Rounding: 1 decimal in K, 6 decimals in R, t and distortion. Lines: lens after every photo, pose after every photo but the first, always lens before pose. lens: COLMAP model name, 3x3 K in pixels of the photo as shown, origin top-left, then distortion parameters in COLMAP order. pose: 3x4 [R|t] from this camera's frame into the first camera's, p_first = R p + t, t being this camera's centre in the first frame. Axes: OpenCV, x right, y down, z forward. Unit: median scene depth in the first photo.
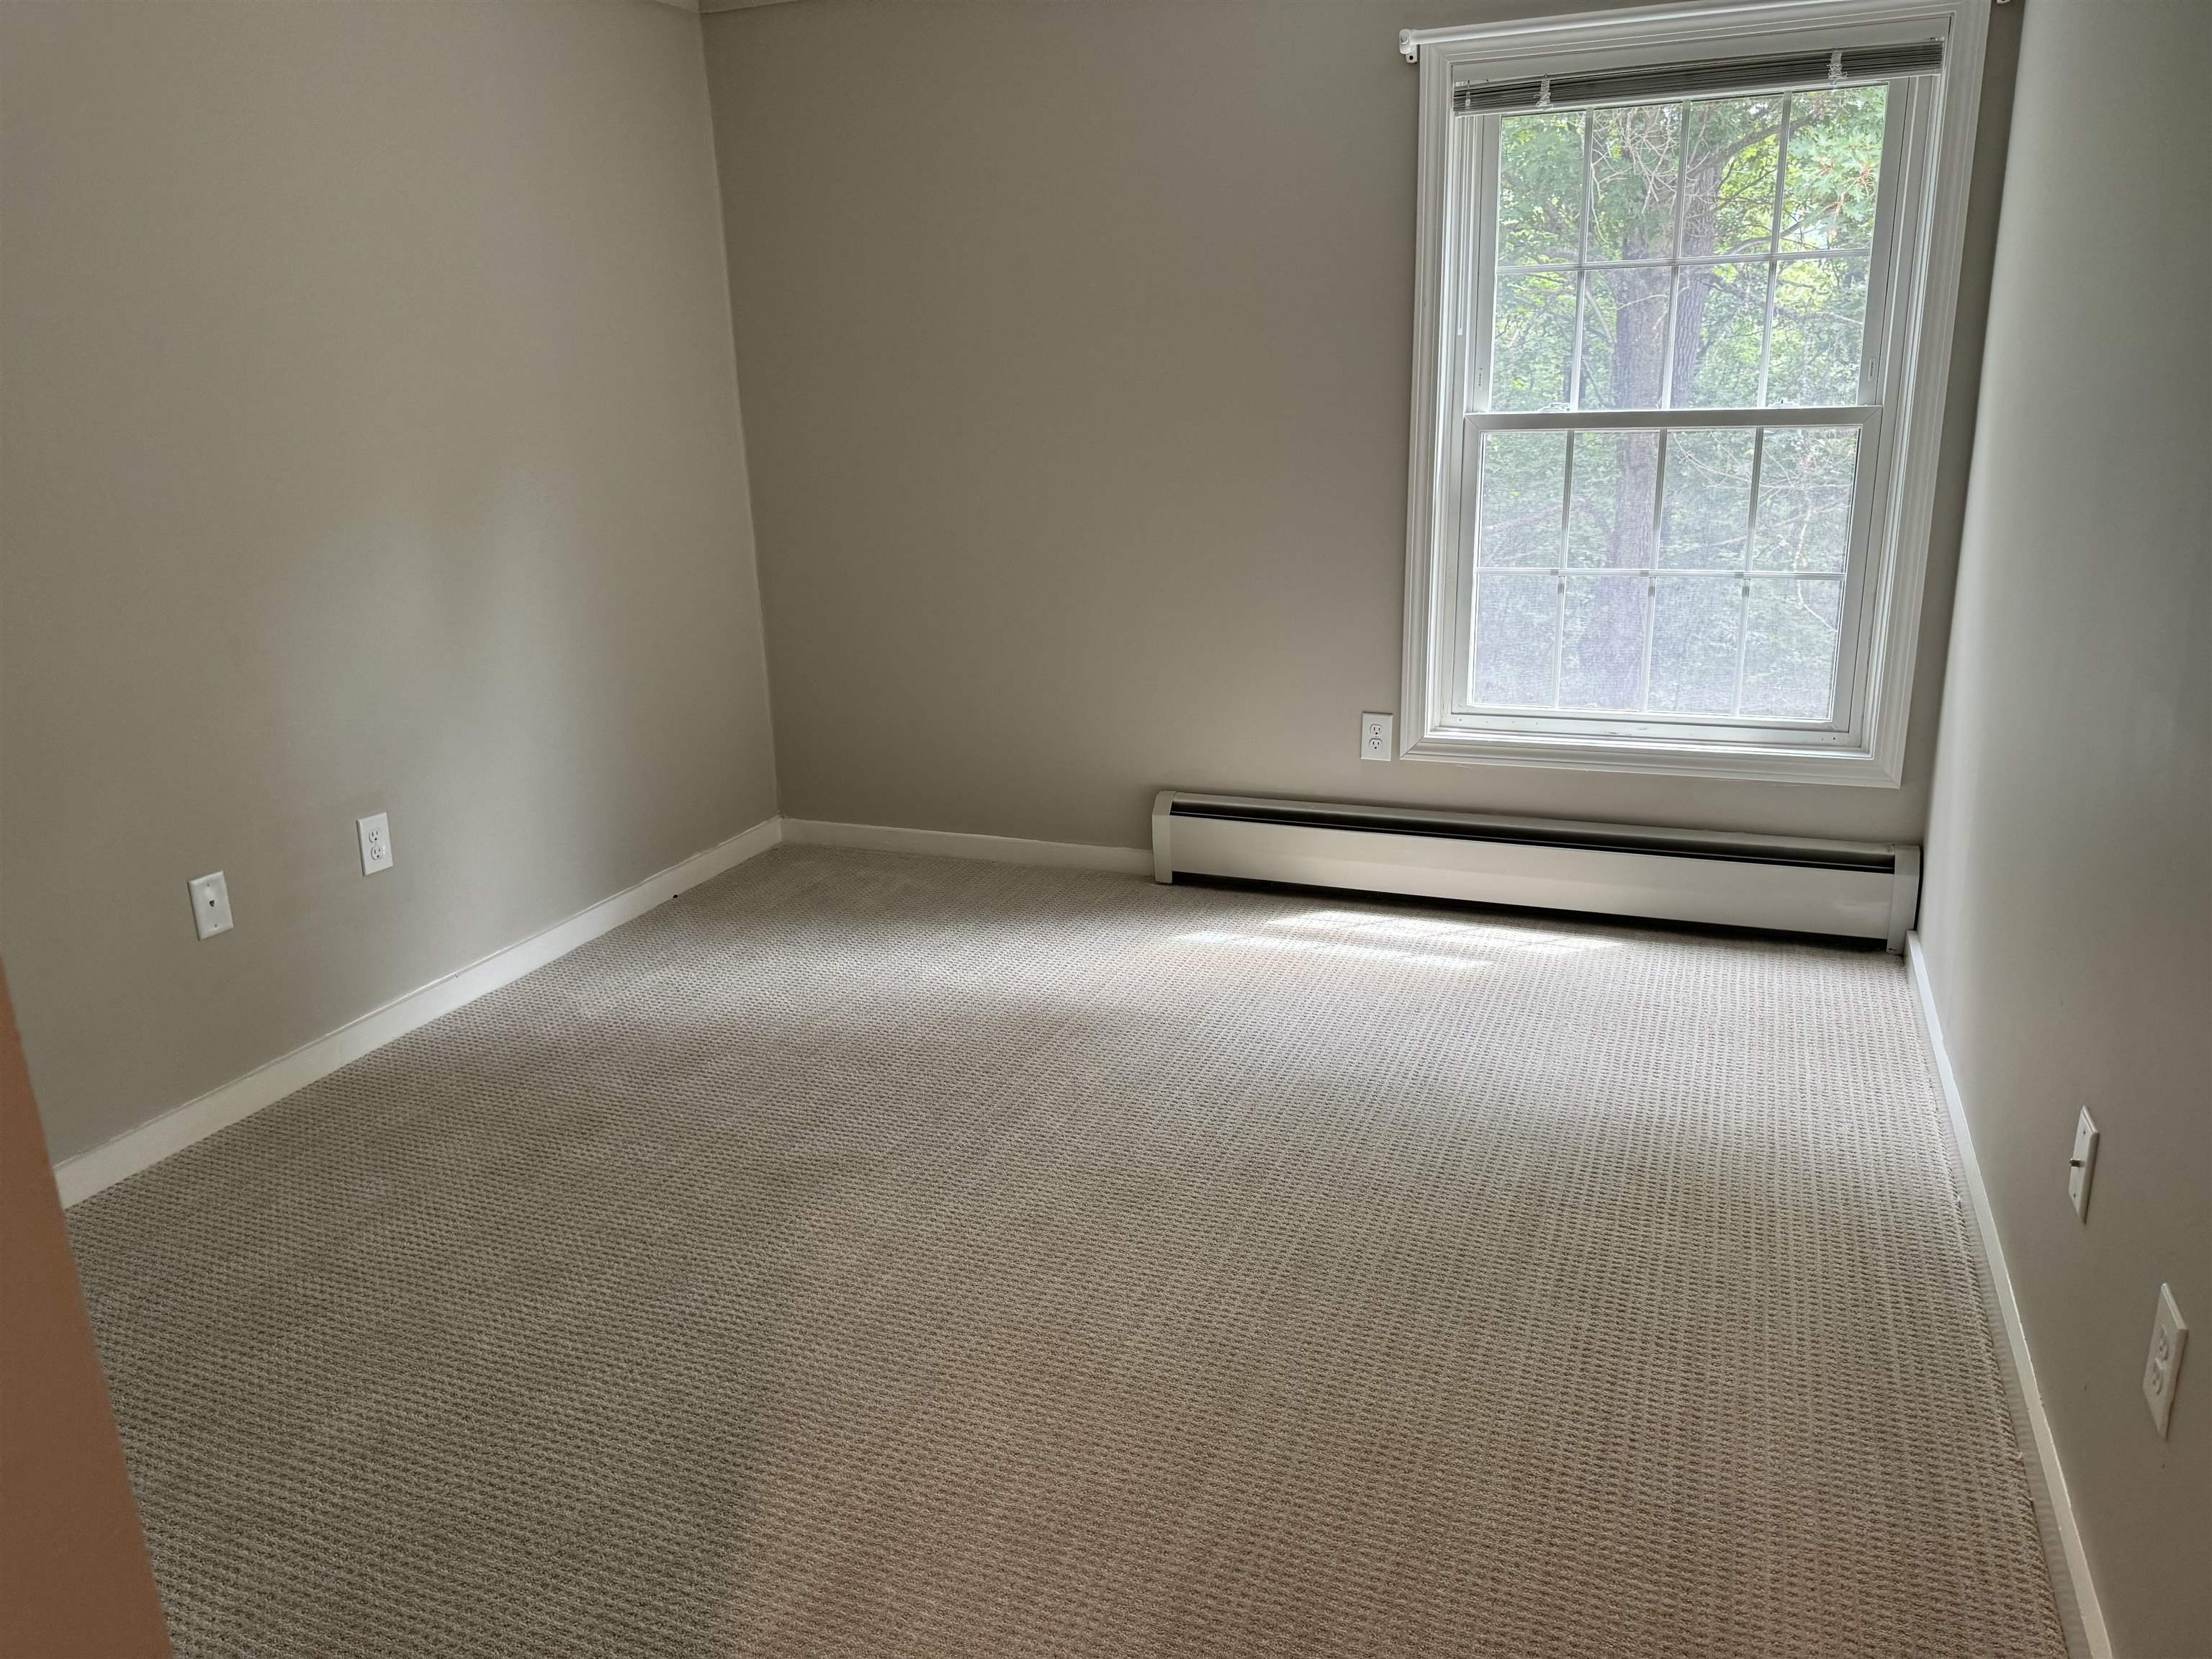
lens RADIAL K [[1578.9, 0, 1090.2], [0, 1578.9, 832.2], [0, 0, 1]] dist [0.051544, -0.039788]
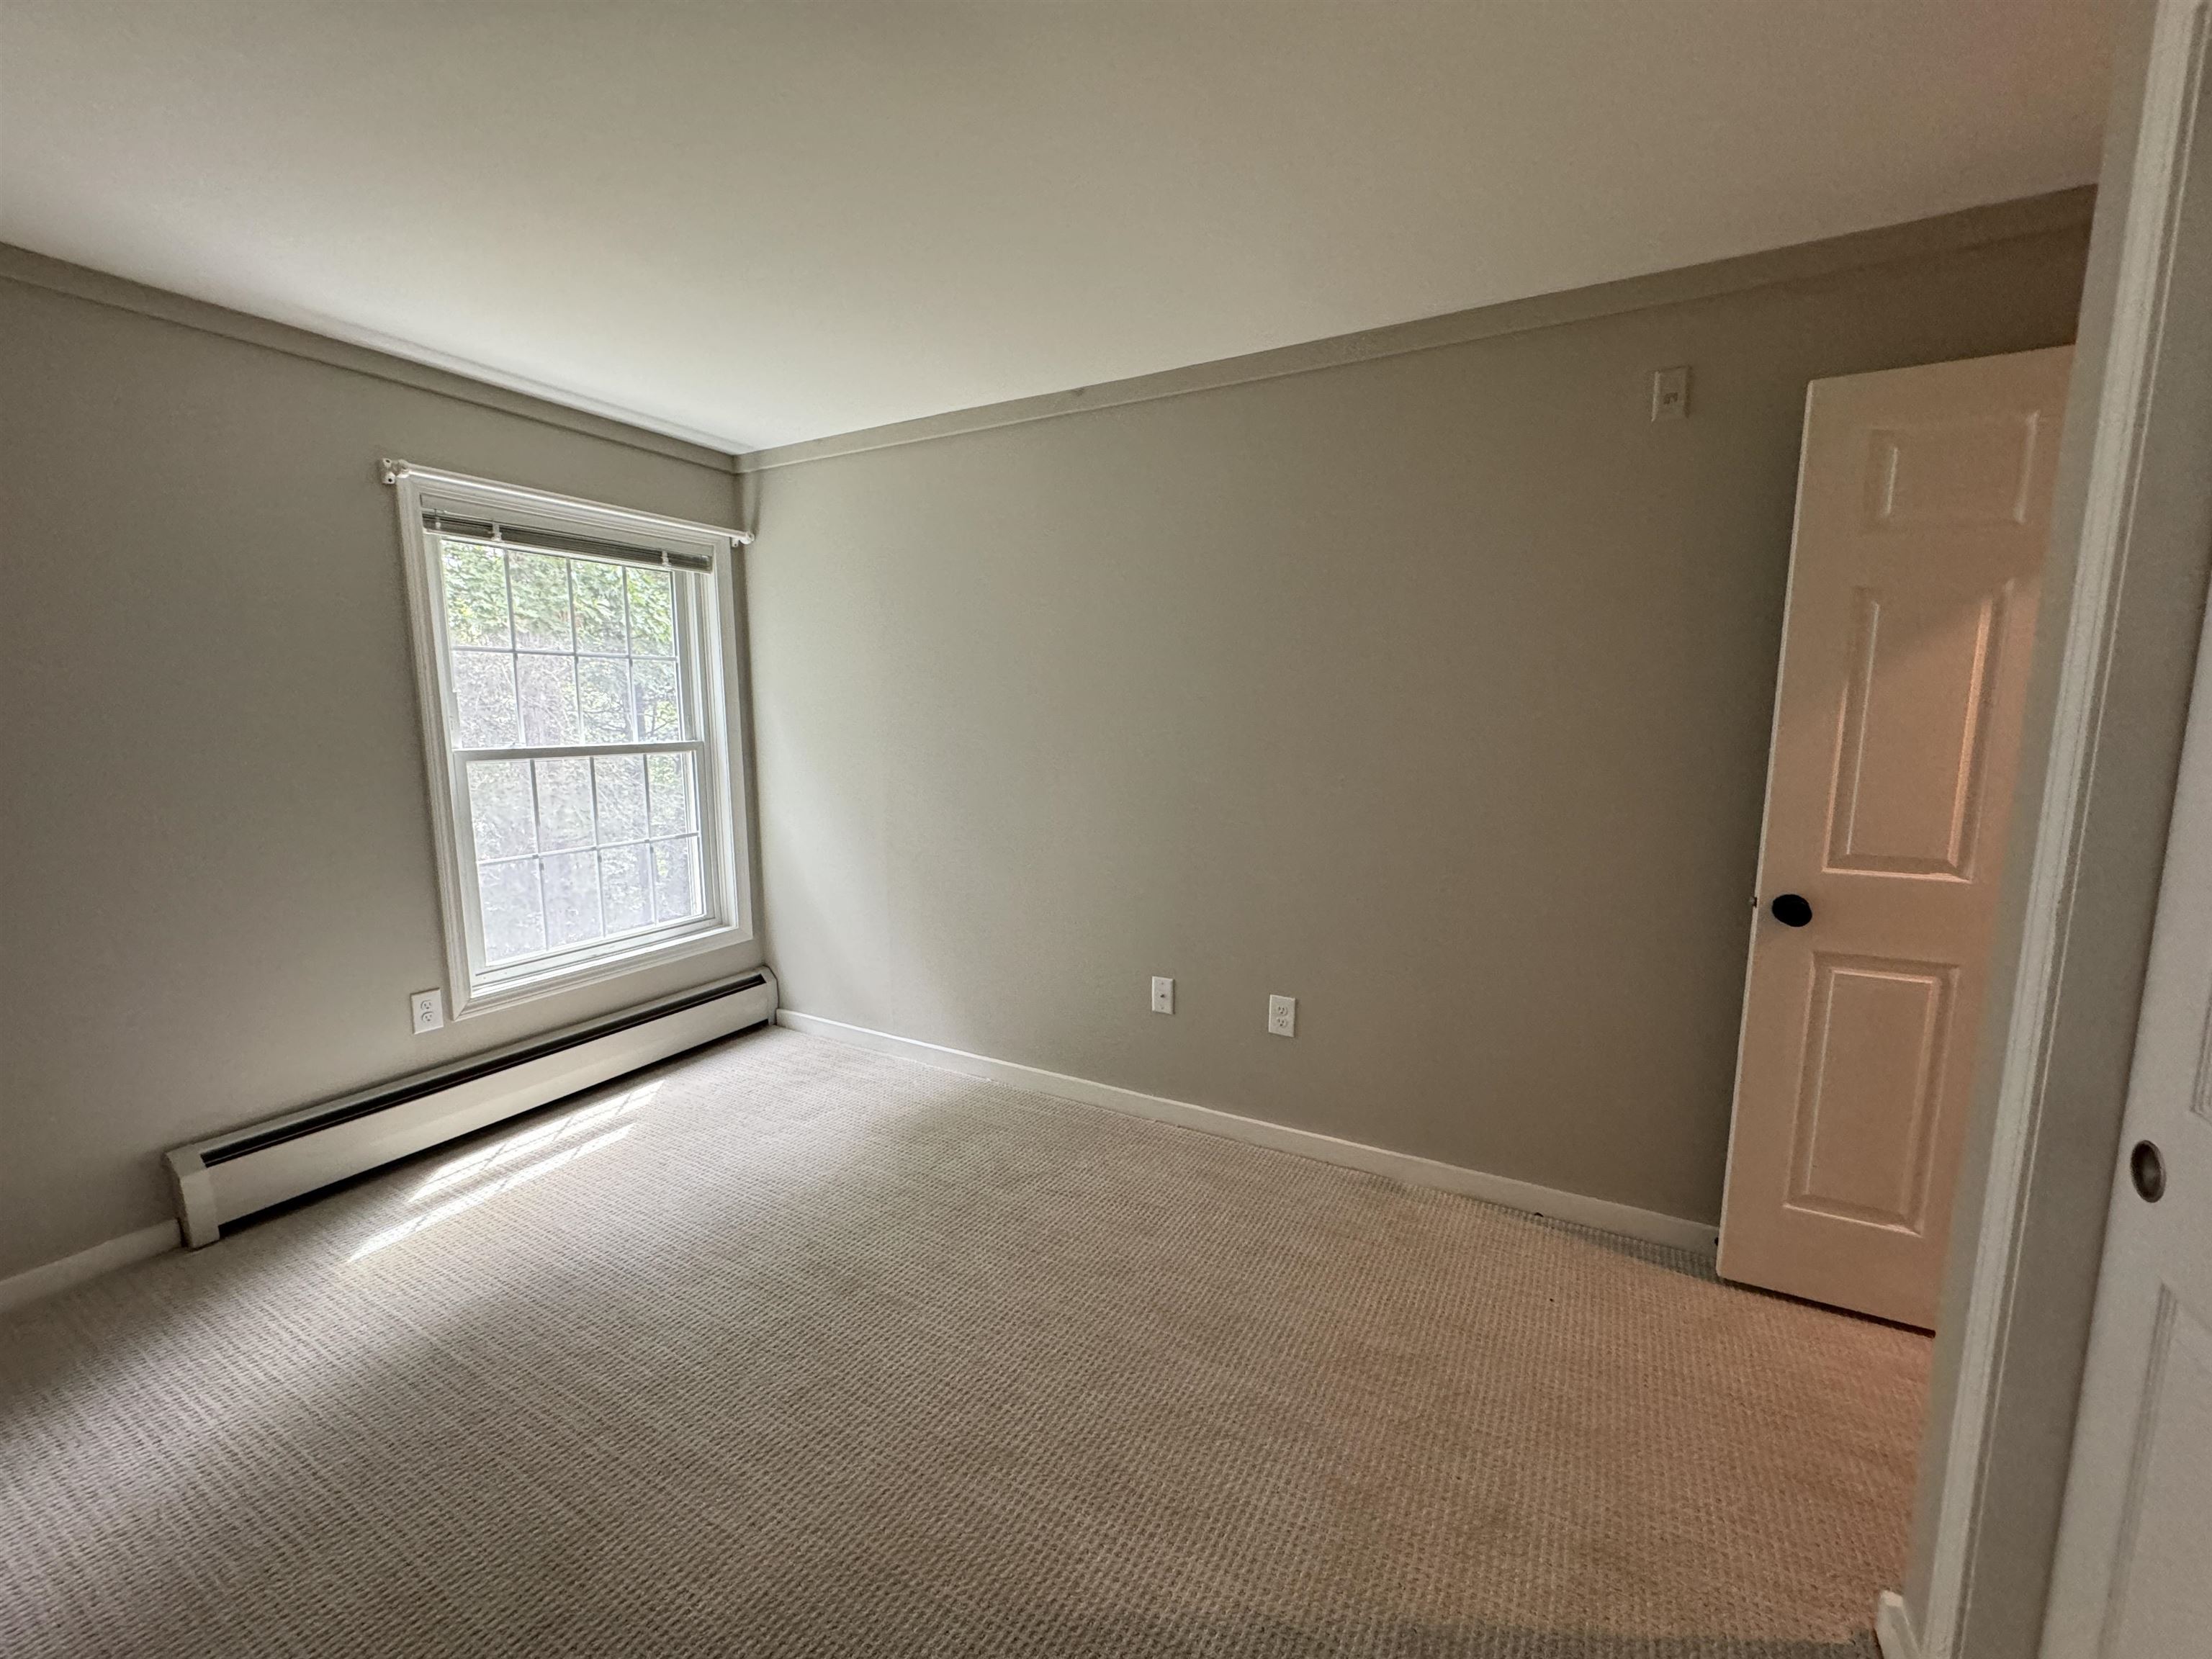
lens RADIAL K [[882.0, 0, 1091.3], [0, 882.0, 826.4], [0, 0, 1]] dist [-0.002382, 0.000241]
pose [[0.135006, -0.102927, 0.985484, -0.416655], [0.284252, 0.956808, 0.060991, -0.097977], [-0.949197, 0.271892, 0.158432, 0.405371]]
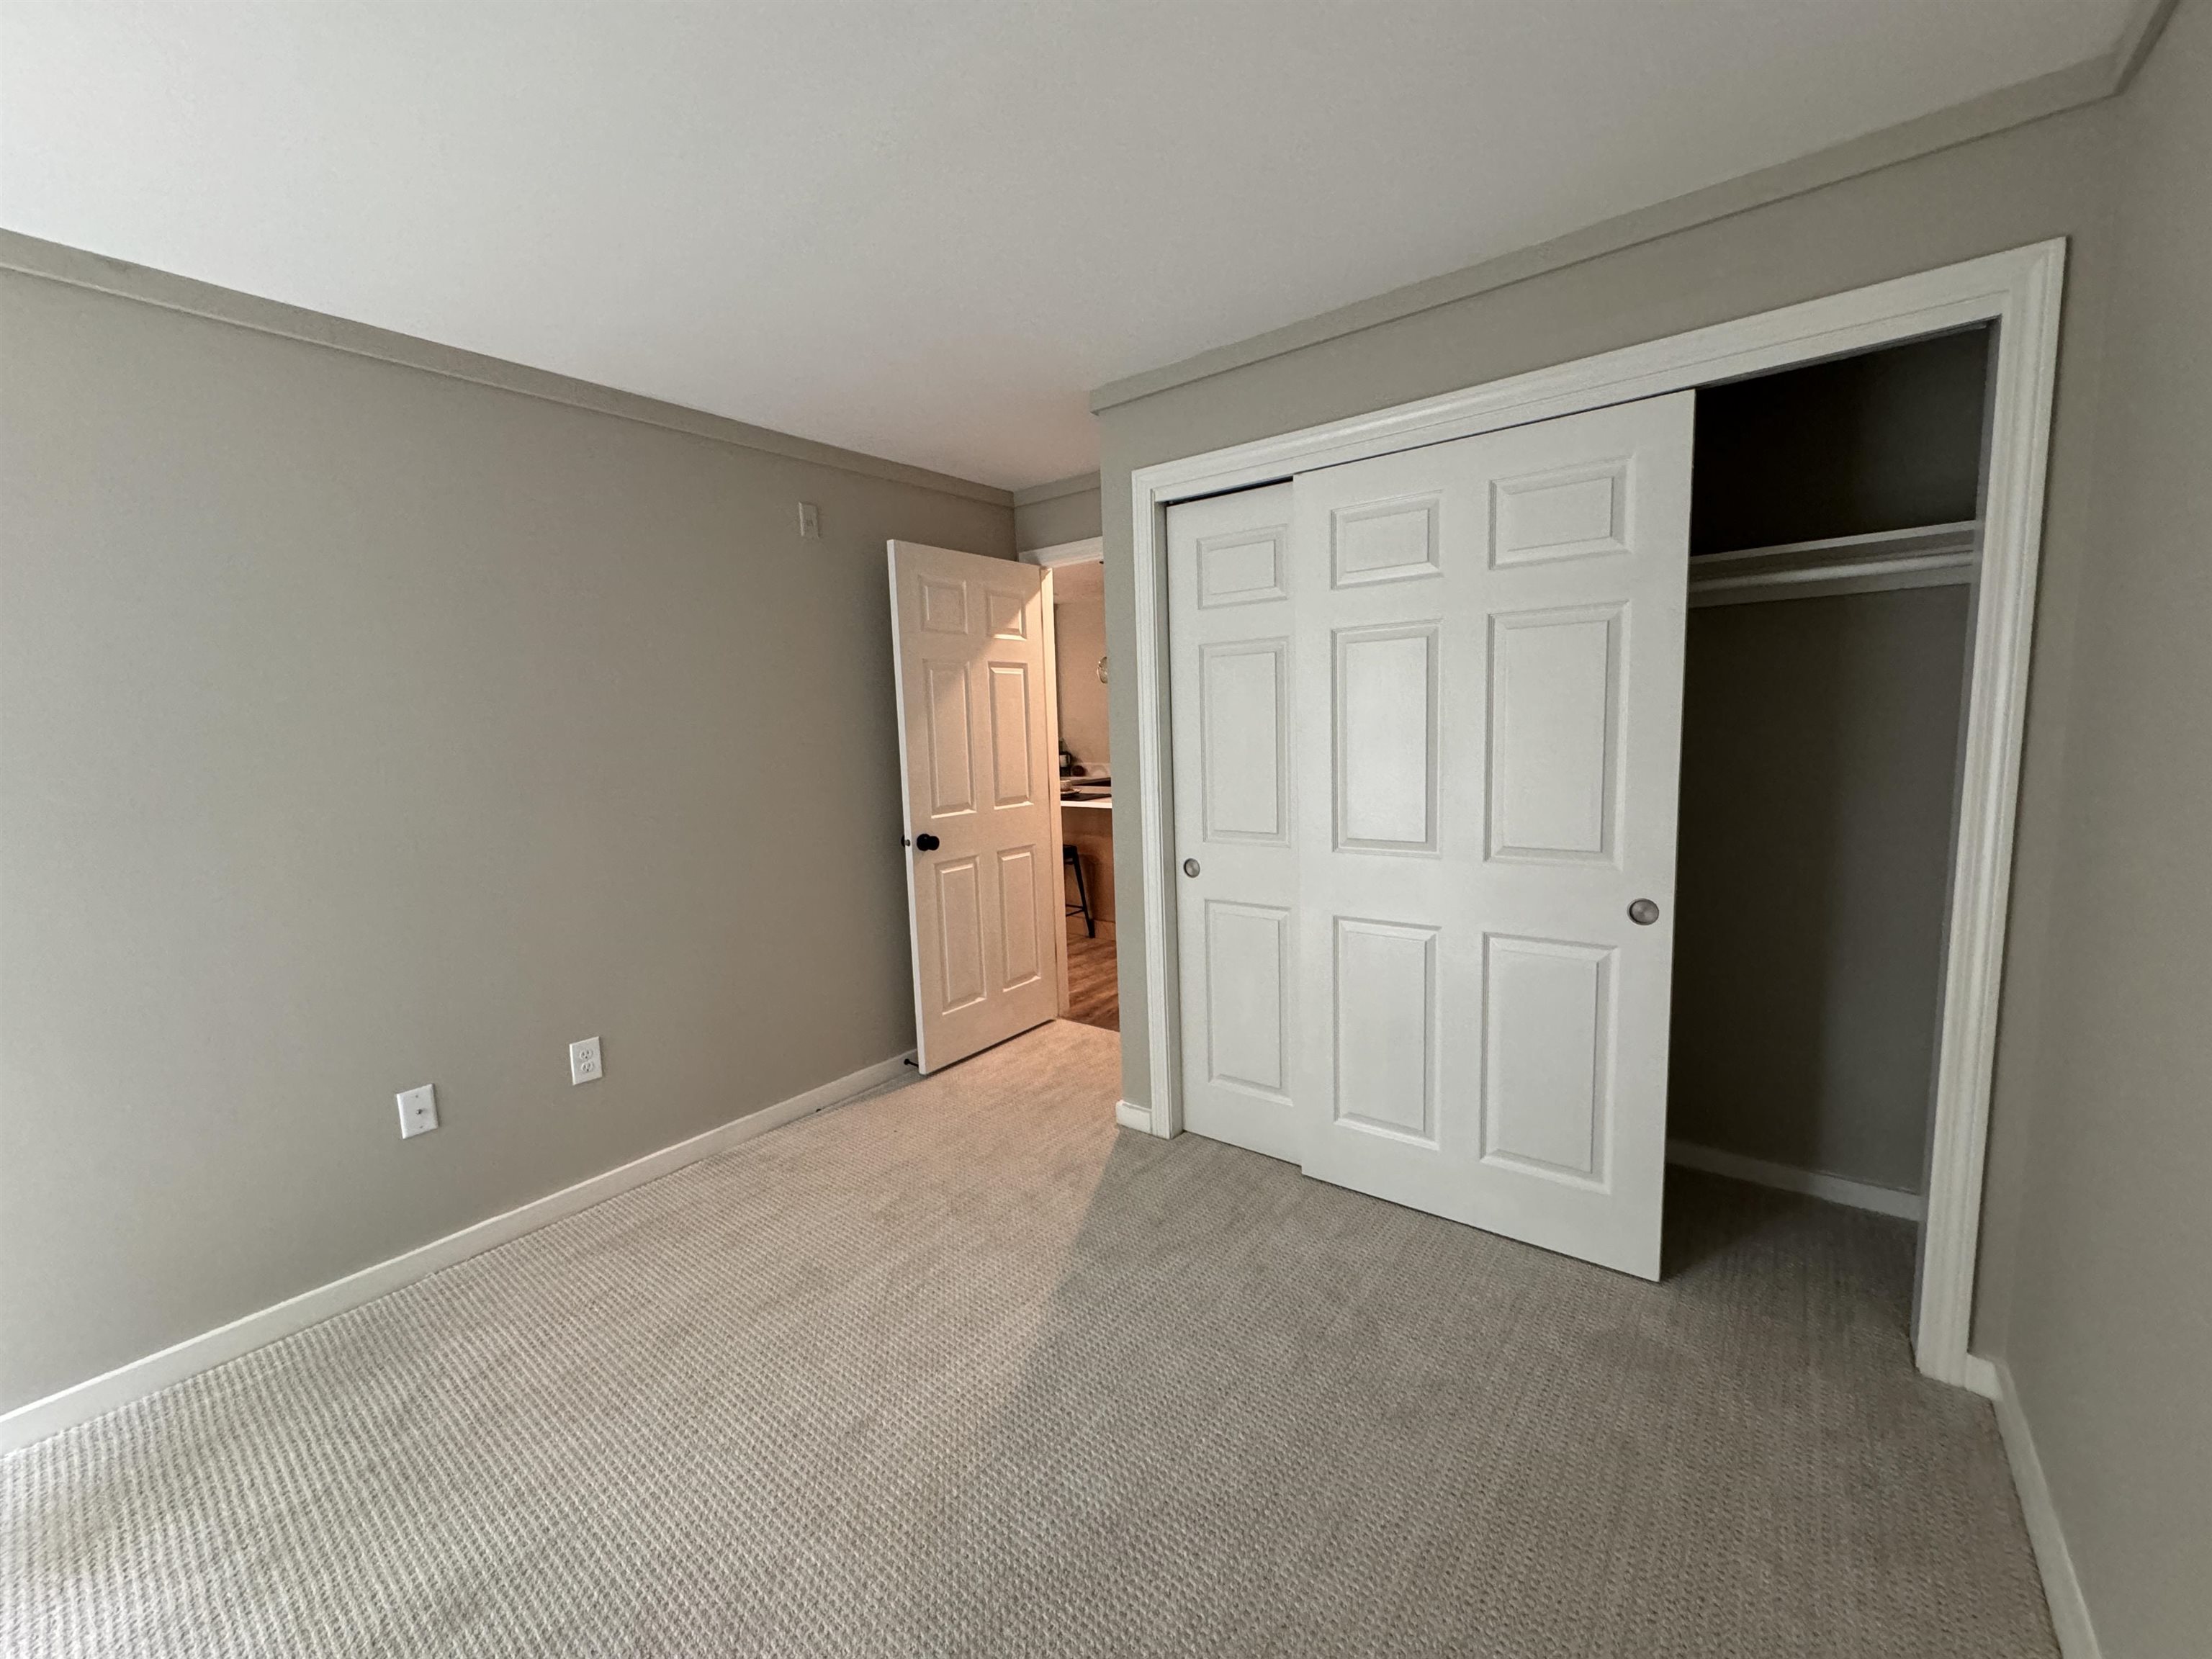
lens RADIAL K [[882.0, 0, 1108.9], [0, 882.0, 832.2], [0, 0, 1]] dist [-0.002382, 0.000241]
pose [[-0.956387, 0.031654, 0.290384, -0.296844], [0.147455, 0.910469, 0.386398, -0.229842], [-0.252154, 0.412365, -0.875428, 0.839609]]
